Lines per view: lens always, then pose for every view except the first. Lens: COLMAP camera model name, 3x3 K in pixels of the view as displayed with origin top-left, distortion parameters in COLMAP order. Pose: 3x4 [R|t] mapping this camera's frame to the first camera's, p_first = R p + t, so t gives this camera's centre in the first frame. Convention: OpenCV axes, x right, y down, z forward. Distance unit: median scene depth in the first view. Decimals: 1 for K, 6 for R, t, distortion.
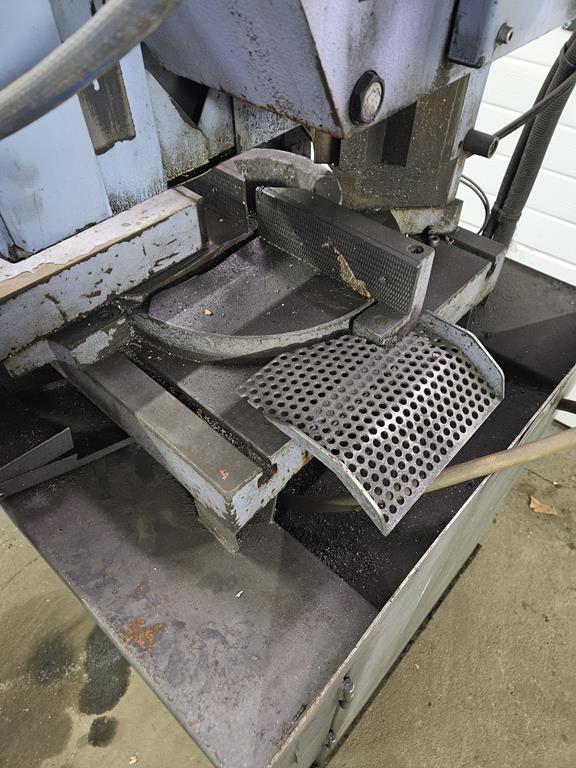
lens RADIAL K [[503.6, 0, 288.0], [0, 503.6, 384.0], [0, 0, 1]] dist [0.039945, -0.044867]
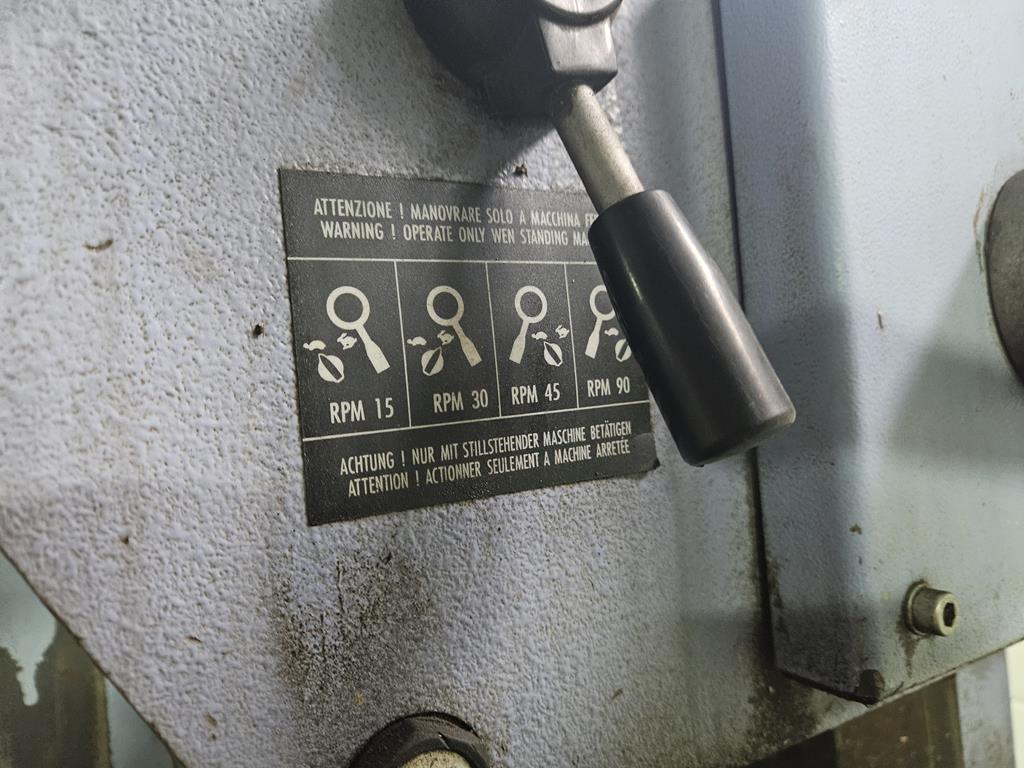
lens RADIAL K [[703.1, 0, 512.0], [0, 703.1, 384.0], [0, 0, 1]] dist [0.055004, -0.056603]
pose [[0.951435, -0.087389, -0.295186, 0.214657], [-0.176239, 0.631571, -0.755022, -0.258219], [0.252412, 0.770377, 0.585497, 0.367340]]
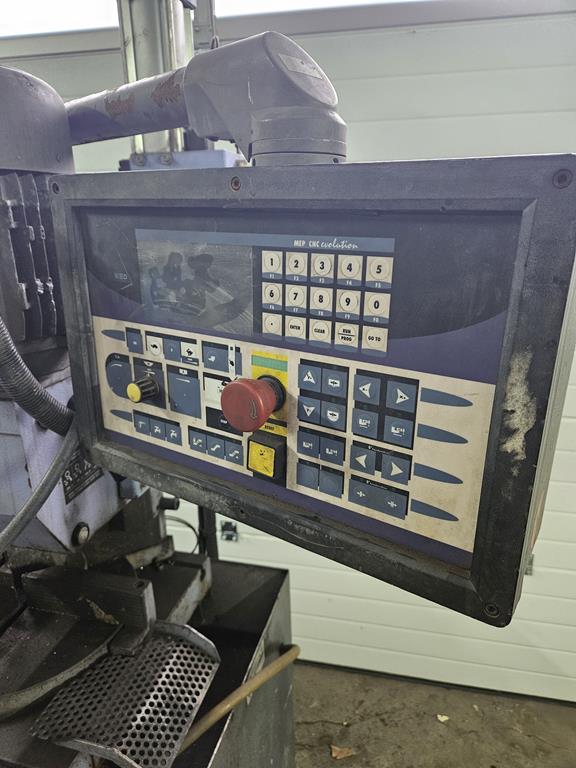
lens RADIAL K [[519.8, 0, 289.9], [0, 519.8, 387.3], [0, 0, 1]] dist [0.065431, -0.054956]
pose [[0.881976, -0.157685, 0.444133, 0.030527], [0.365499, 0.823785, -0.433346, 0.115876], [-0.297538, 0.544531, 0.784192, -0.784752]]
